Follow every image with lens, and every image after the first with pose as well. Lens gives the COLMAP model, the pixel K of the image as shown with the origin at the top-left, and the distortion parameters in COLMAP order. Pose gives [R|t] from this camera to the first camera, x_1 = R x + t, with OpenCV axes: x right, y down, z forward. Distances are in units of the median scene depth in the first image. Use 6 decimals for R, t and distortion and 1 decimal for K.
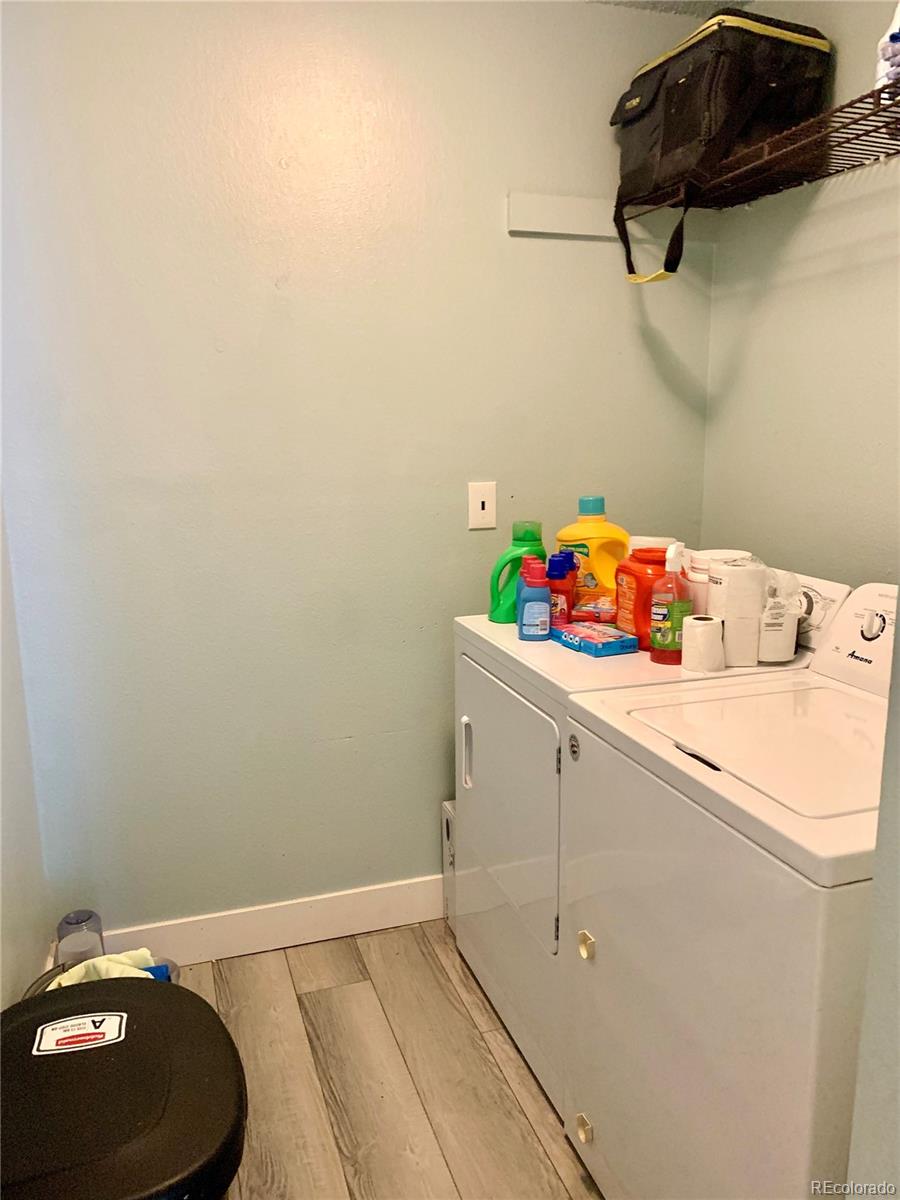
lens RADIAL K [[912.0, 0, 451.7], [0, 912.0, 636.9], [0, 0, 1]] dist [0.005271, 0.006137]
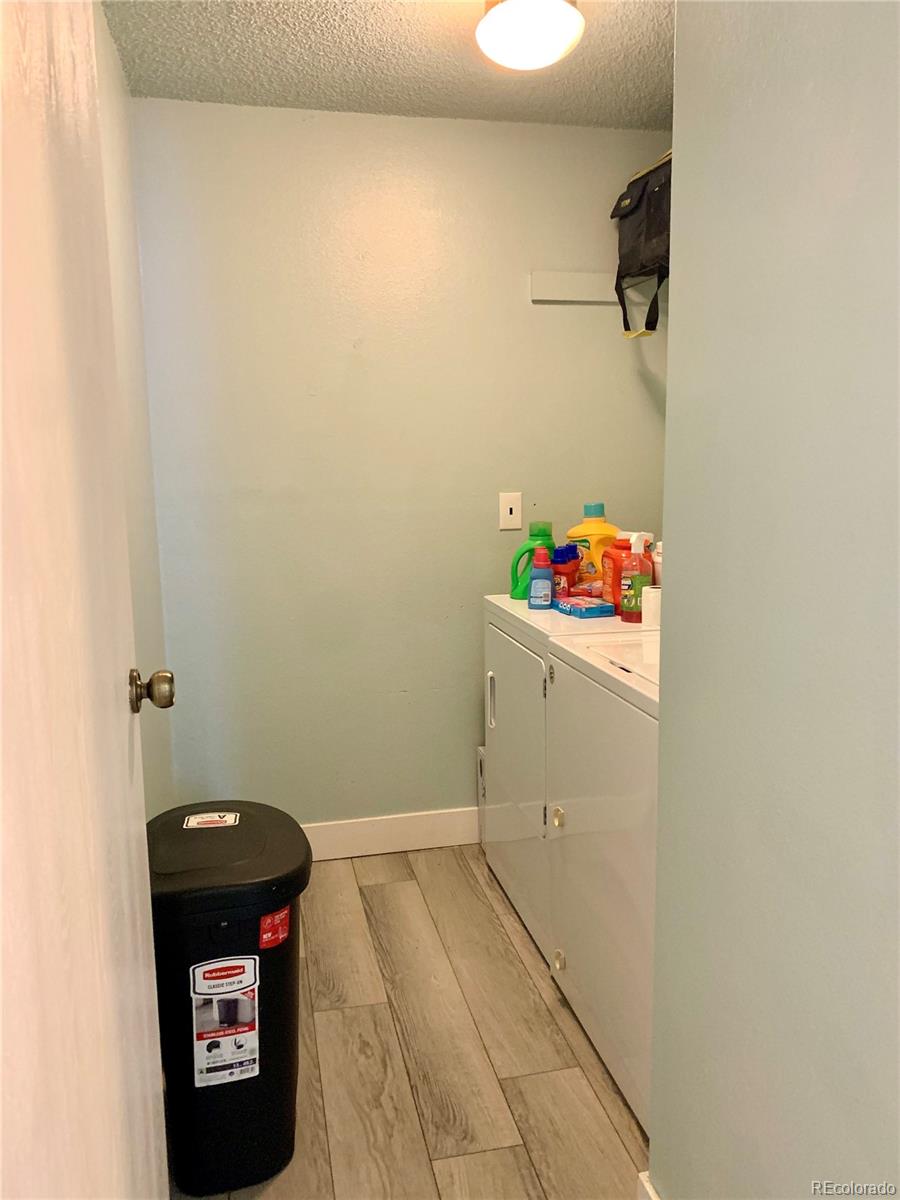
lens RADIAL K [[912.0, 0, 451.7], [0, 912.0, 636.9], [0, 0, 1]] dist [0.005271, 0.006137]
pose [[0.994931, 0.014343, -0.099535, 0.092507], [-0.017898, 0.999230, -0.034915, 0.088961], [0.098958, 0.036519, 0.994421, -0.309820]]
